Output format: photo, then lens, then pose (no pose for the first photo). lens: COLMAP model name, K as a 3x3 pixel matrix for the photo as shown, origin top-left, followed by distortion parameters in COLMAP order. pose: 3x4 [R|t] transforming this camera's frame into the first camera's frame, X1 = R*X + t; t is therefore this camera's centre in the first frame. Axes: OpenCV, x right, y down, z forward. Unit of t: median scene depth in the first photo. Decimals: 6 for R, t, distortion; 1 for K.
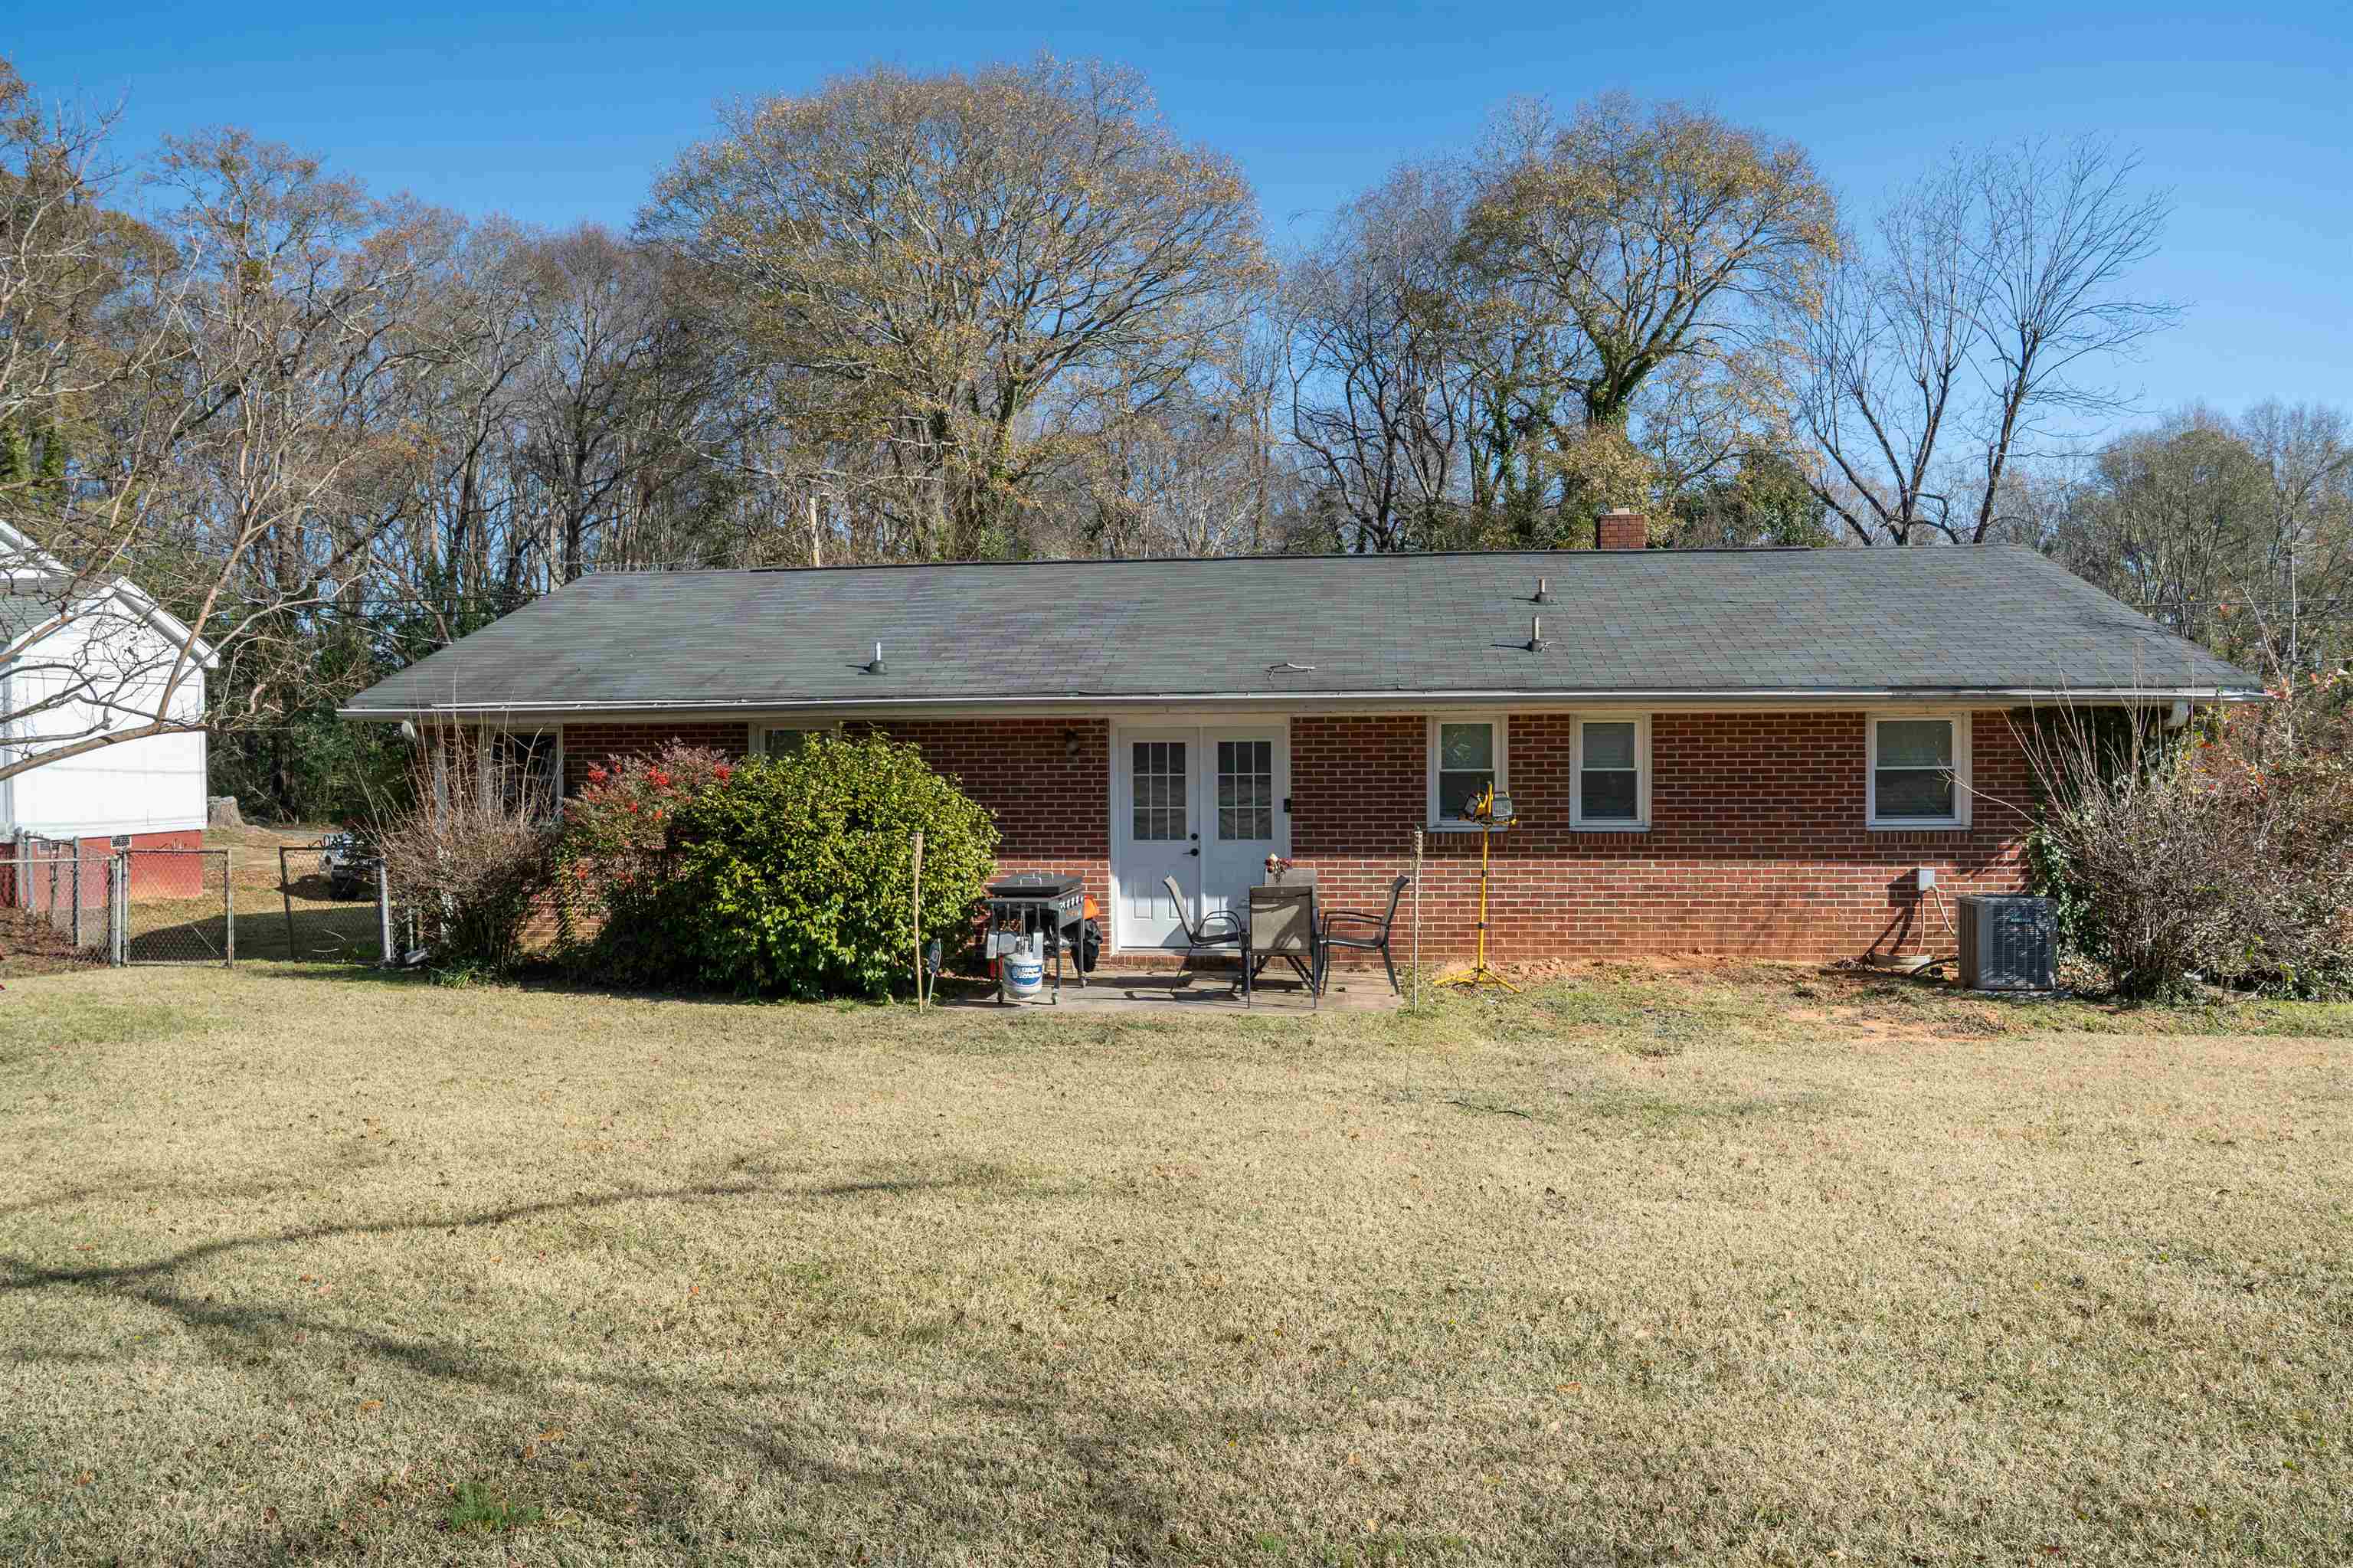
lens RADIAL K [[1627.9, 0, 1176.5], [0, 1627.9, 784.0], [0, 0, 1]] dist [-0.130992, 0.095789]
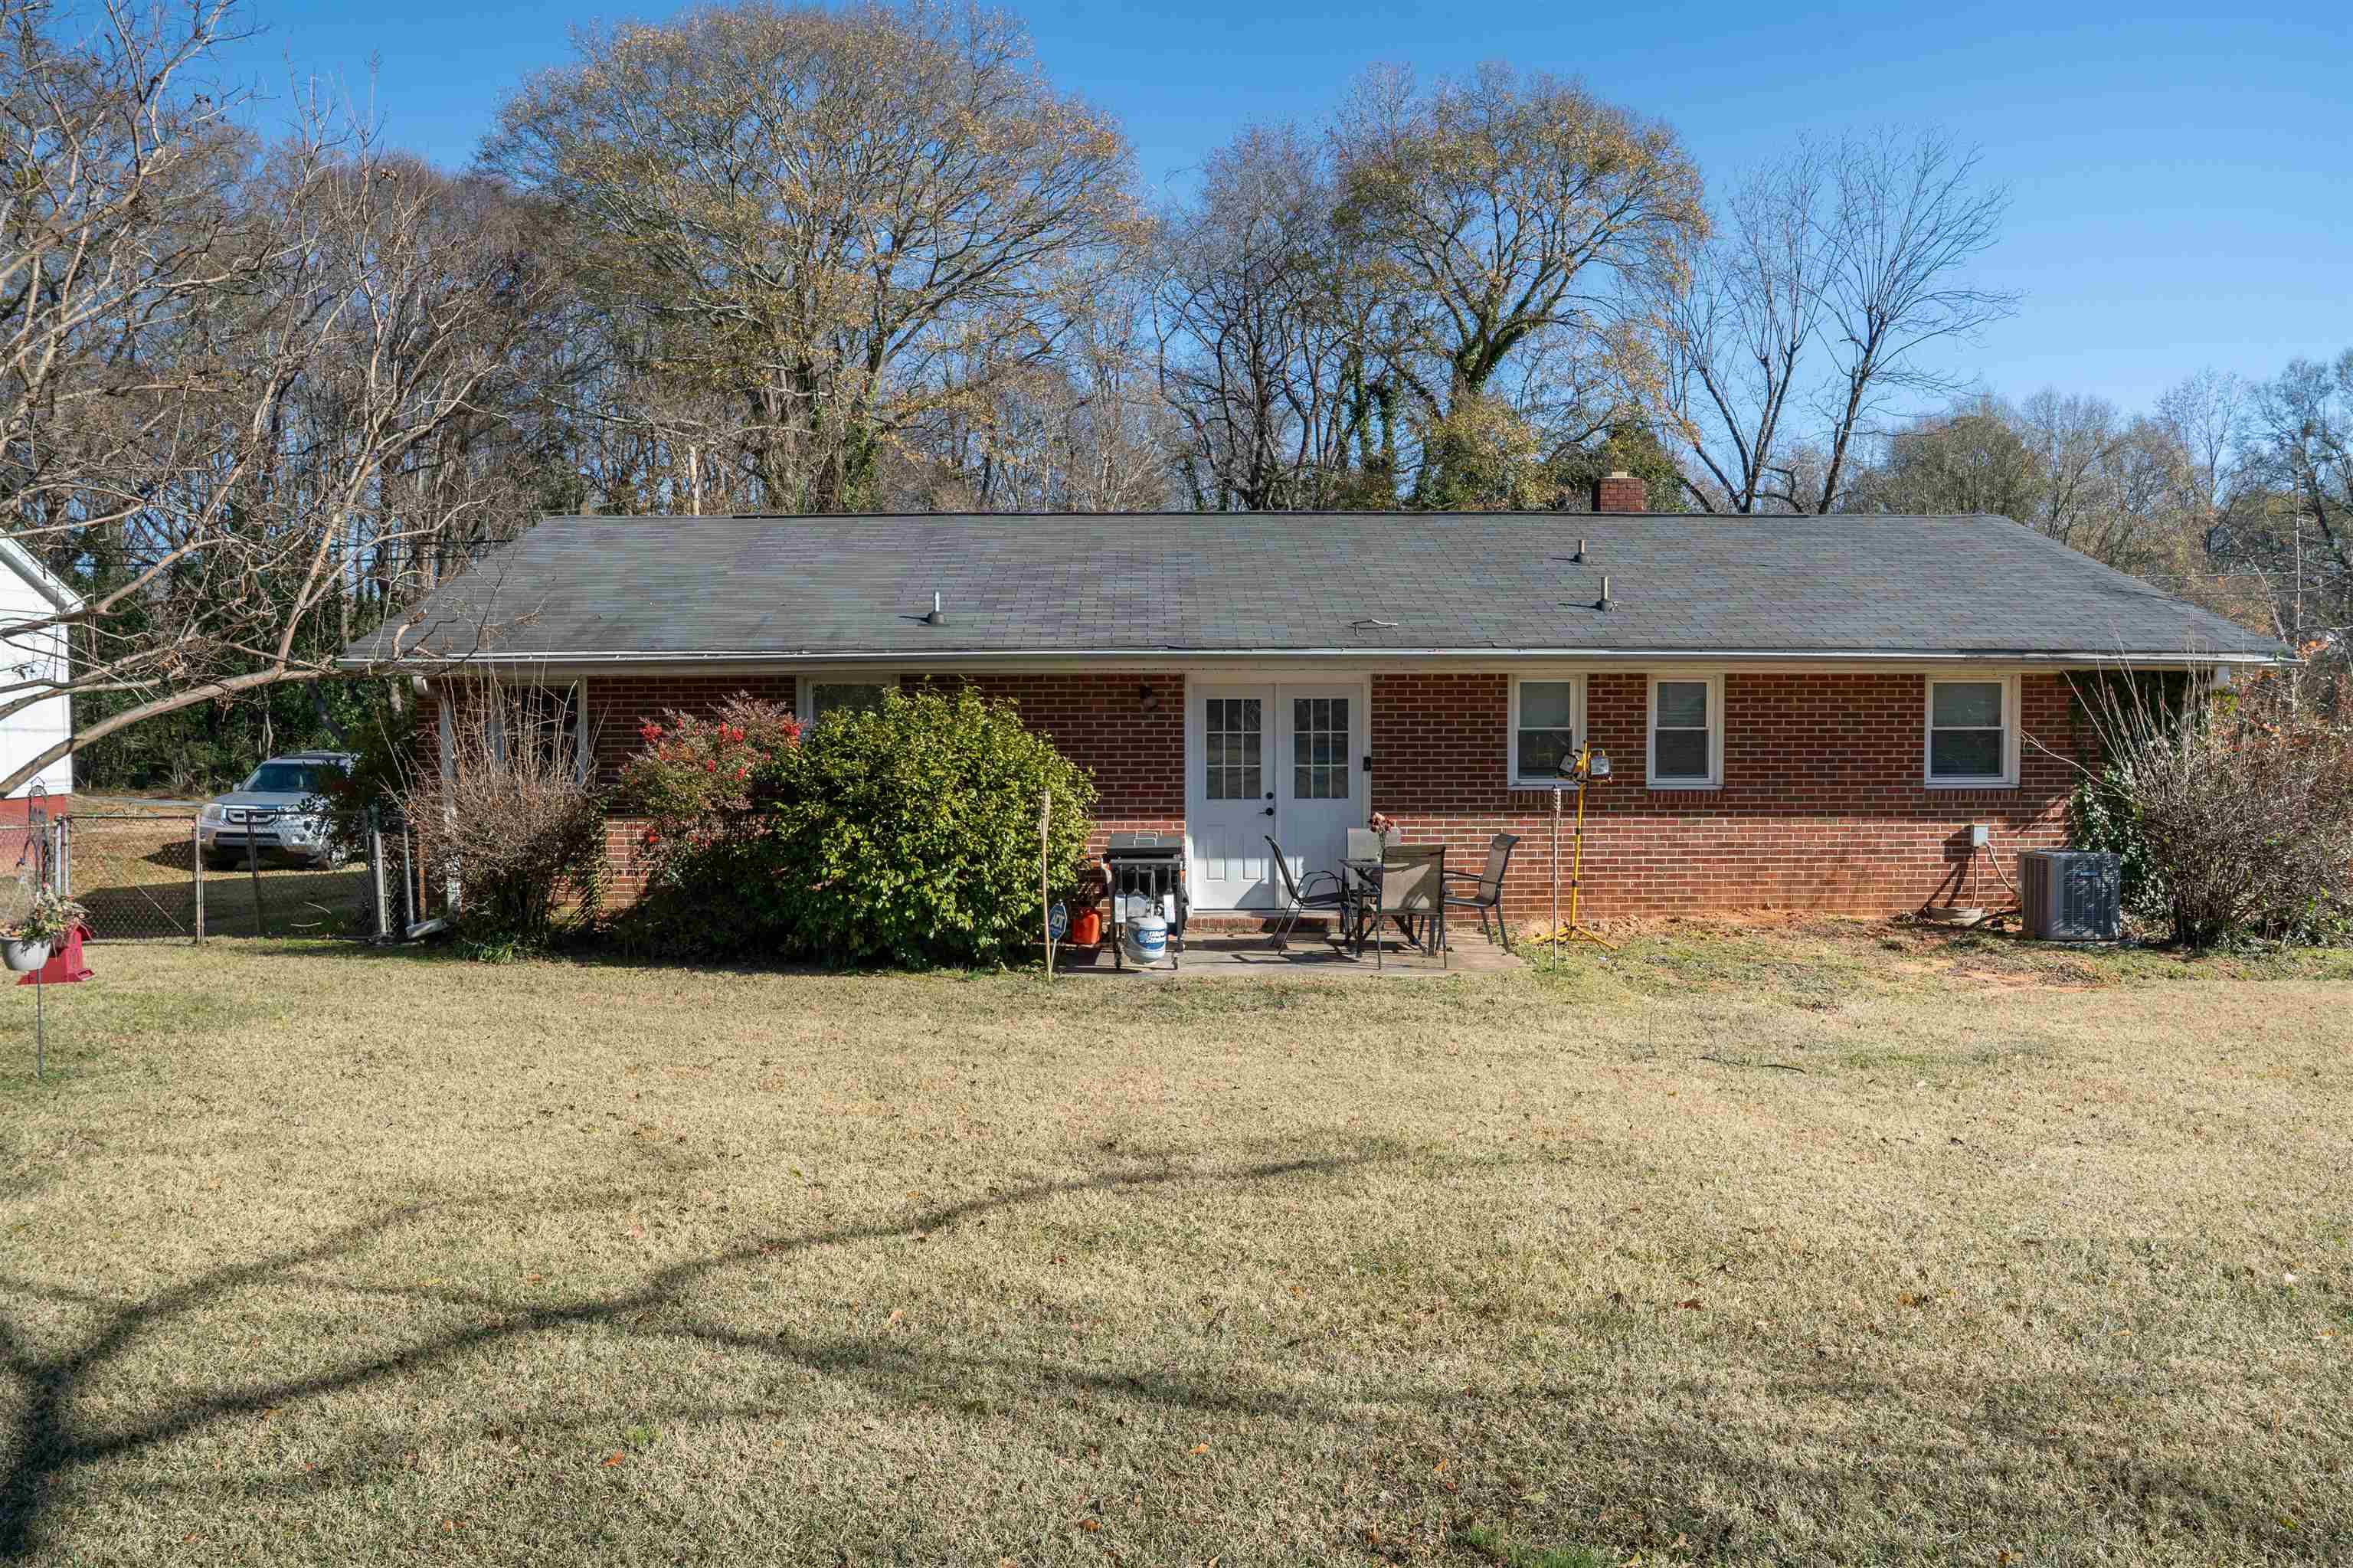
lens RADIAL K [[1627.9, 0, 1176.5], [0, 1627.9, 784.0], [0, 0, 1]] dist [-0.130992, 0.095789]
pose [[0.991335, -0.001483, 0.131351, -0.179735], [-0.001457, 0.999751, 0.022283, 0.003778], [-0.131352, -0.022282, 0.991085, 0.040485]]
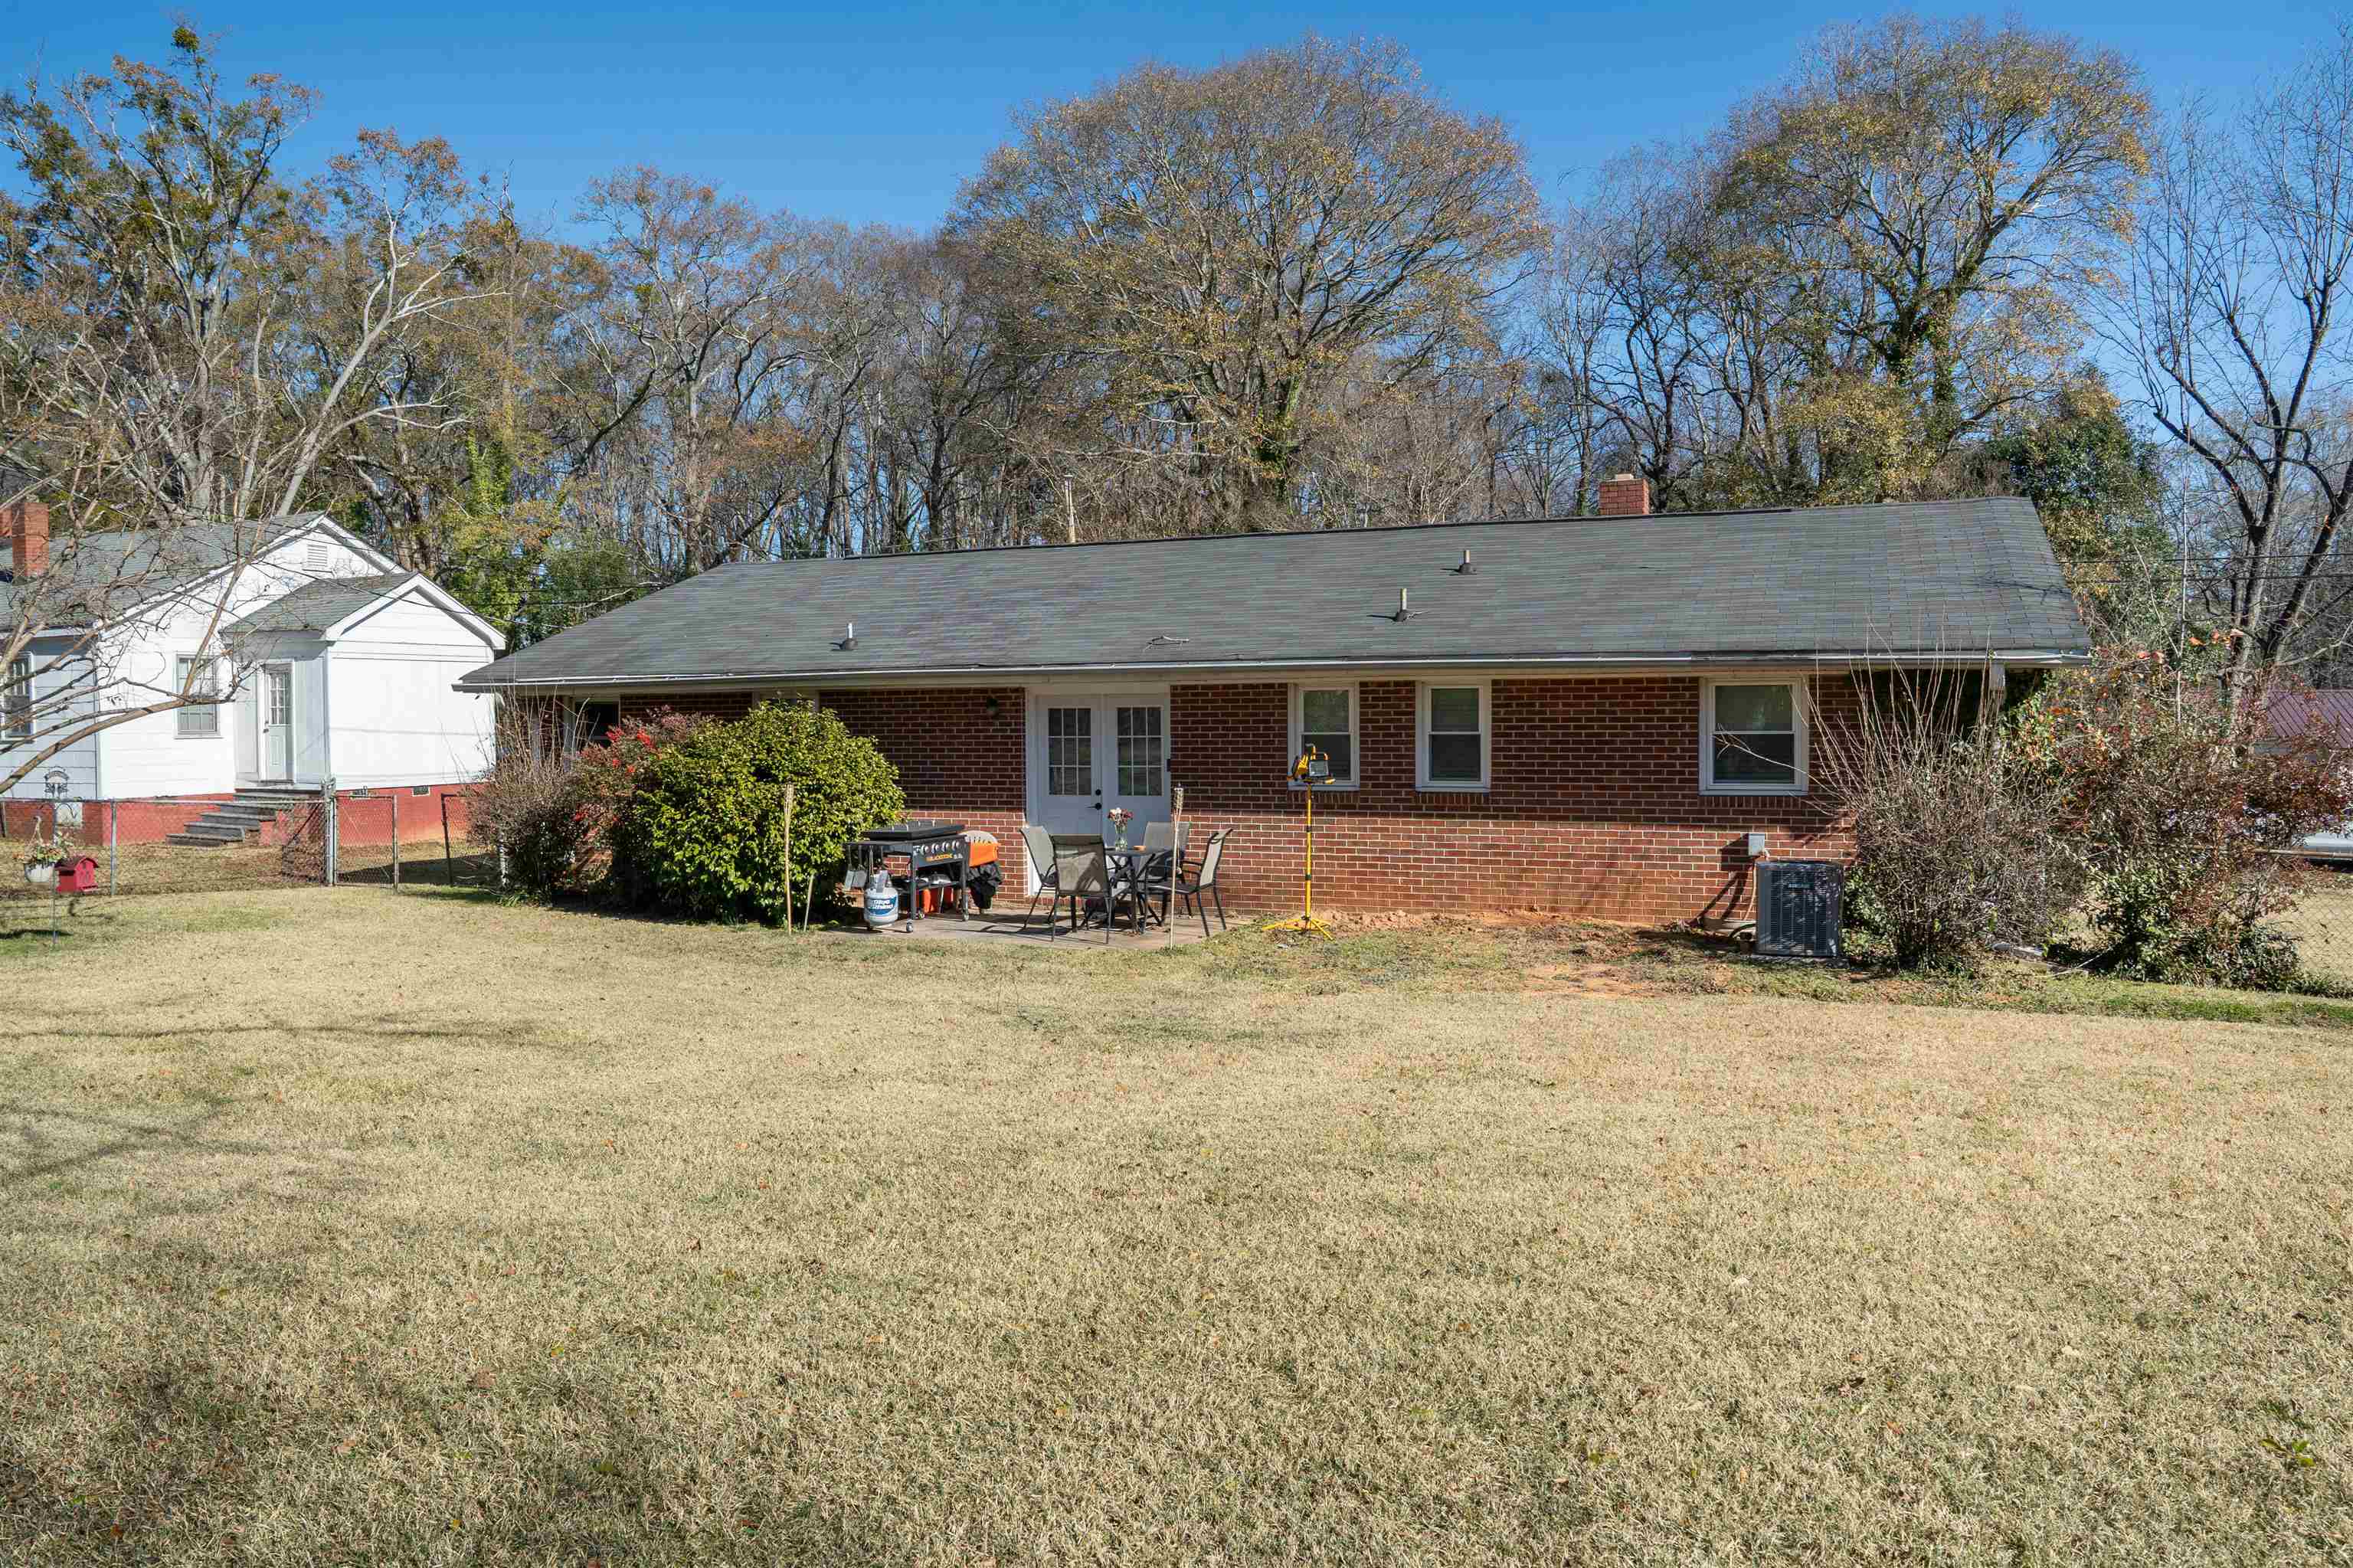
lens RADIAL K [[1627.9, 0, 1176.5], [0, 1627.9, 784.0], [0, 0, 1]] dist [-0.130992, 0.095789]
pose [[0.962723, 0.010679, -0.270279, 0.380032], [-0.004522, 0.999716, 0.023393, 0.000200], [0.270452, -0.021299, 0.962498, -0.064931]]
